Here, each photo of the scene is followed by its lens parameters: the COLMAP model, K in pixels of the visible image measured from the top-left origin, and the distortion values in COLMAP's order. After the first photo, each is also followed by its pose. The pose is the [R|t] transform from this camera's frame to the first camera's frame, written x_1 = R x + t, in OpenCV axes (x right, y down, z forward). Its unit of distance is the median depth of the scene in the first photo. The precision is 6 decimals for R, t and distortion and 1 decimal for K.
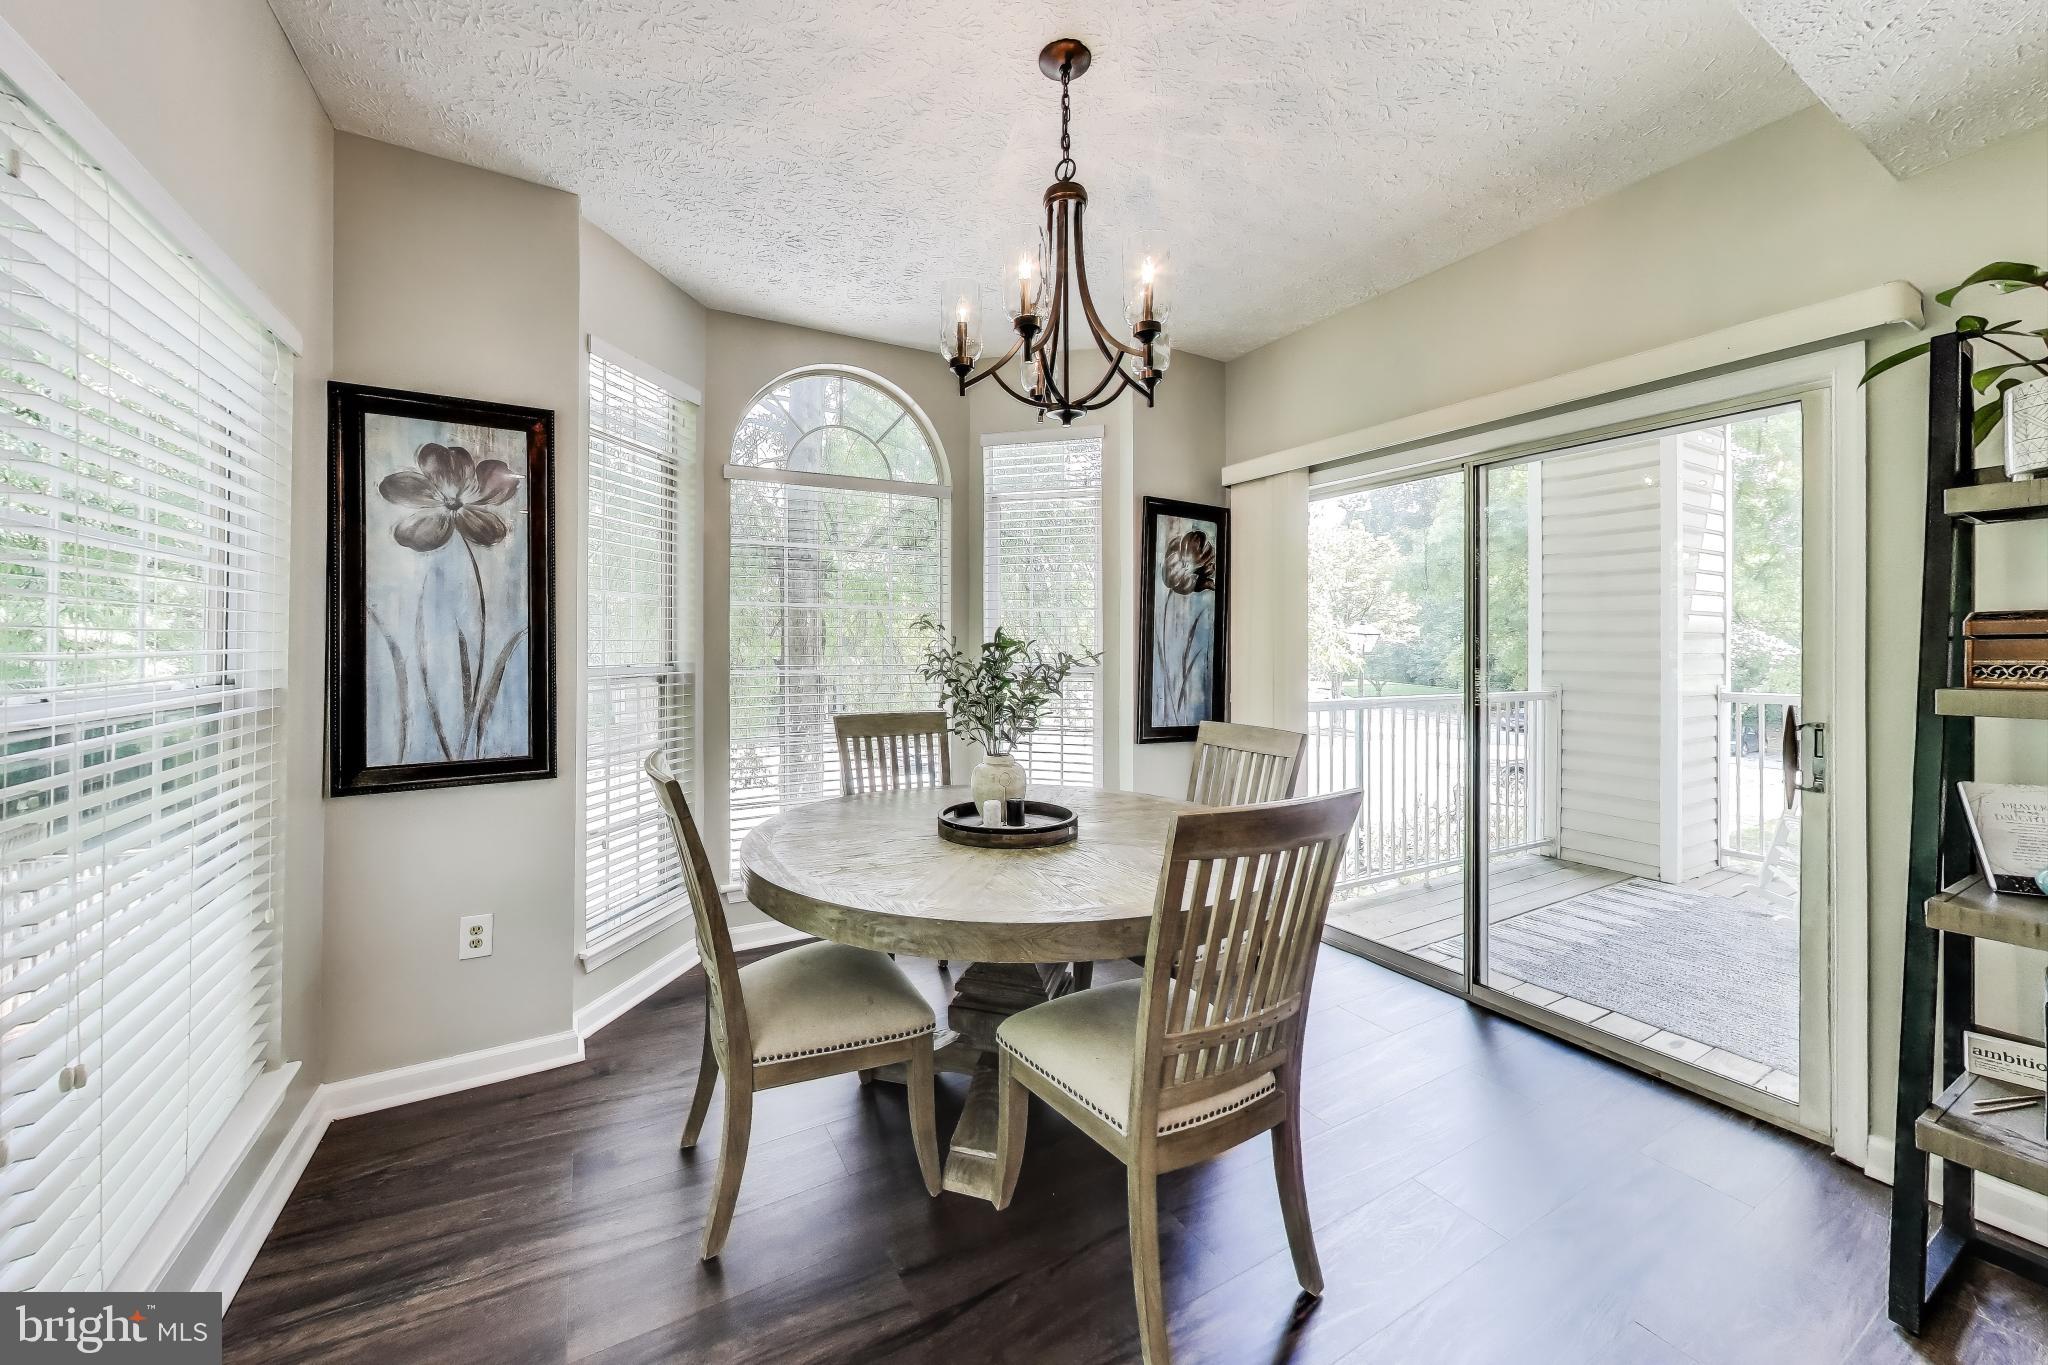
lens RADIAL K [[741.0, 0, 991.4], [0, 741.0, 645.1], [0, 0, 1]] dist [0.000799, 0.000128]
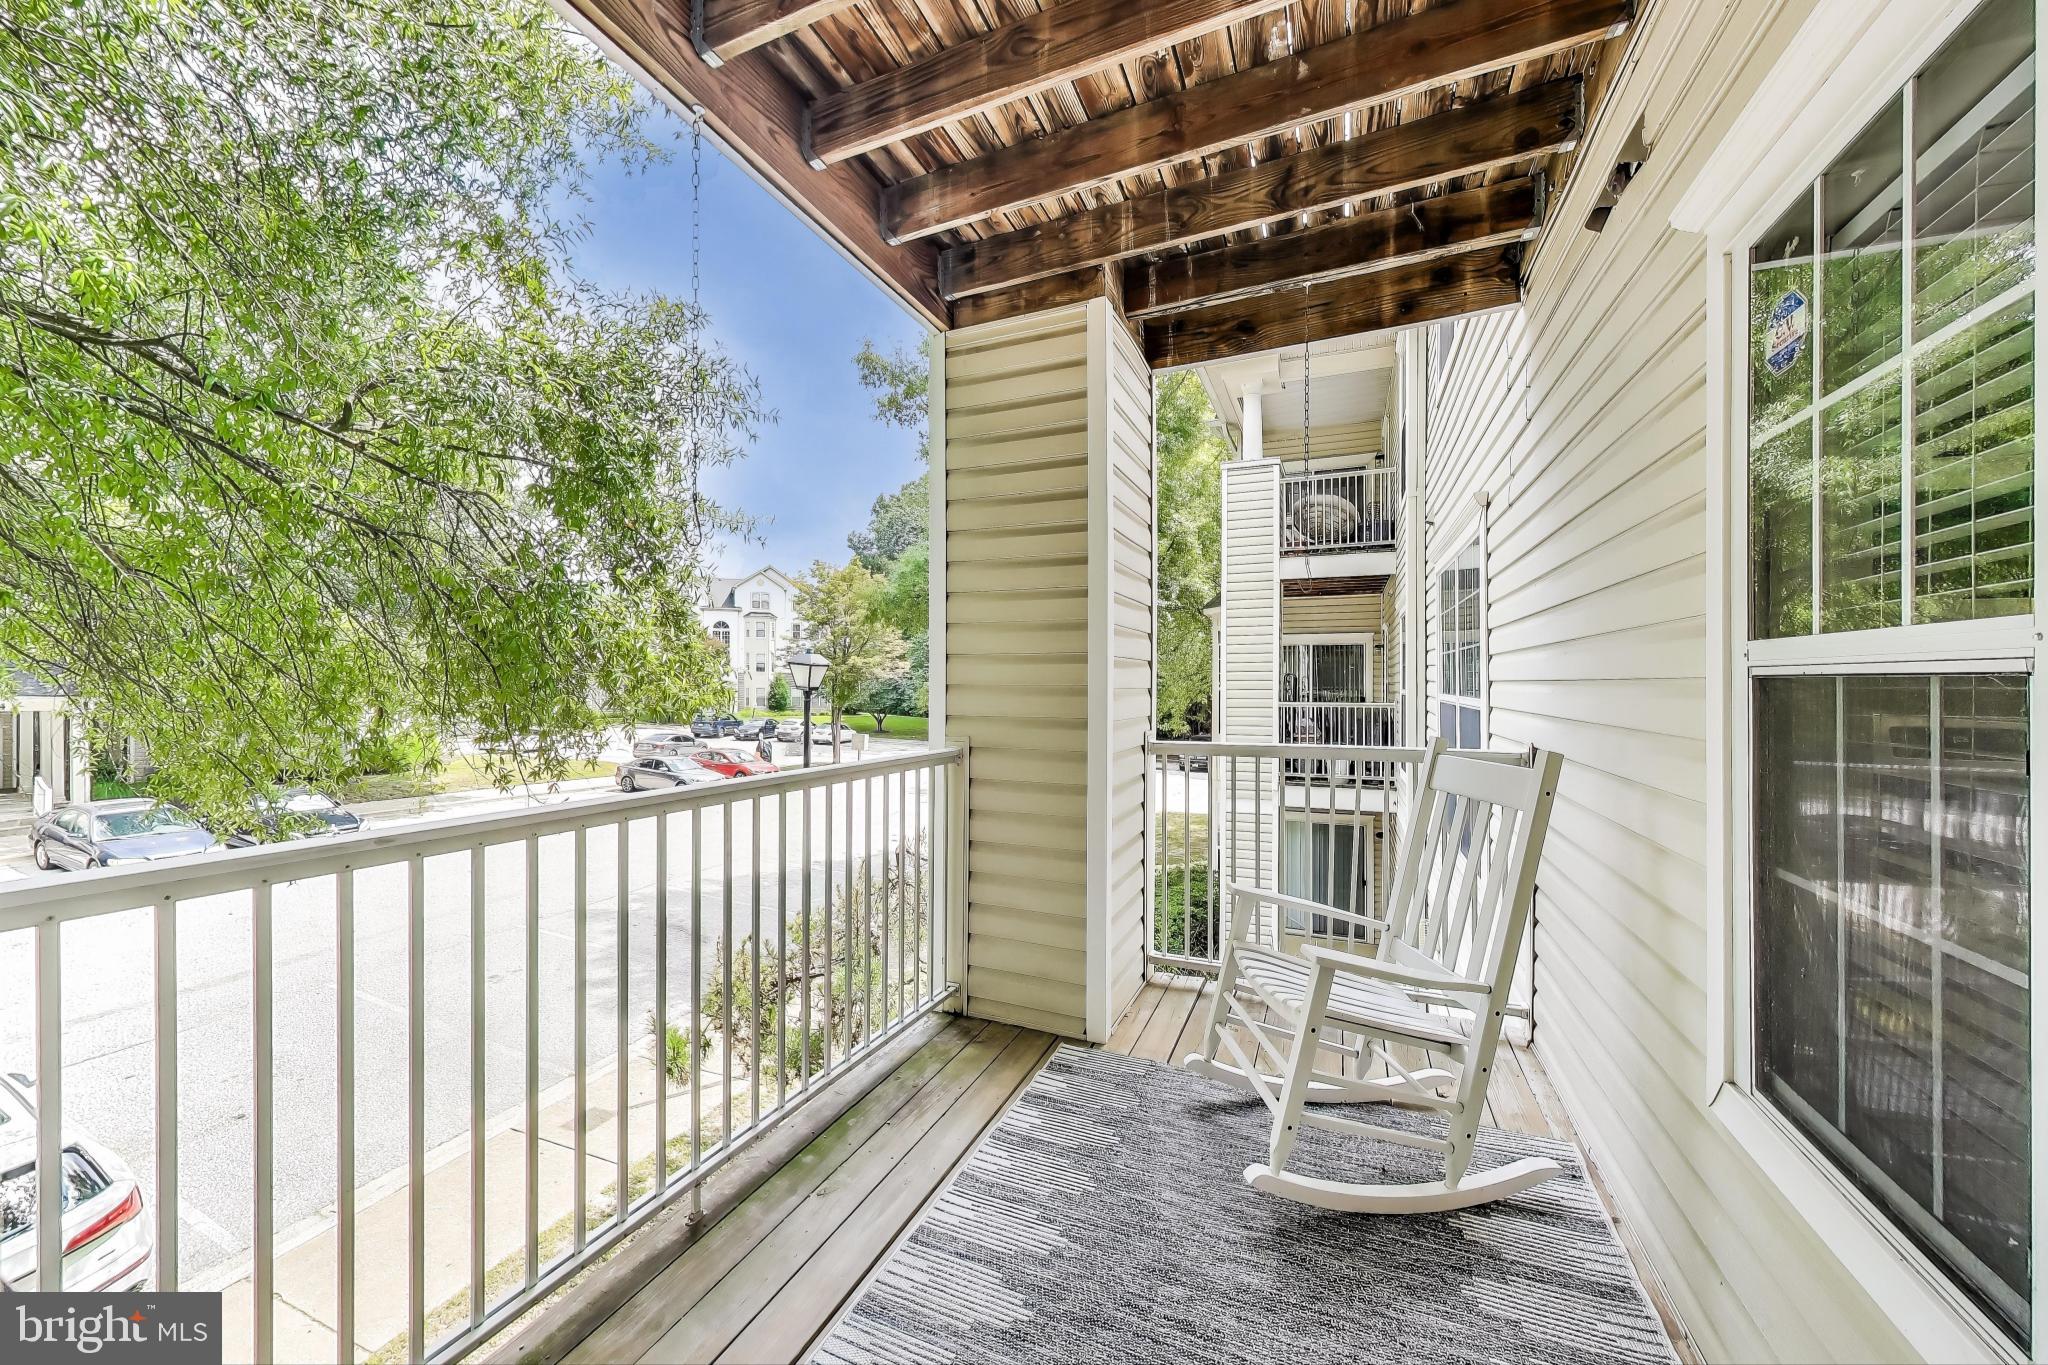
lens RADIAL K [[741.0, 0, 1027.0], [0, 741.0, 681.9], [0, 0, 1]] dist [0.000799, 0.000128]
pose [[0.786254, -0.003465, 0.617893, 0.416303], [0.001780, 0.999993, 0.003342, 0.002452], [-0.617901, -0.001528, 0.786255, 0.471653]]
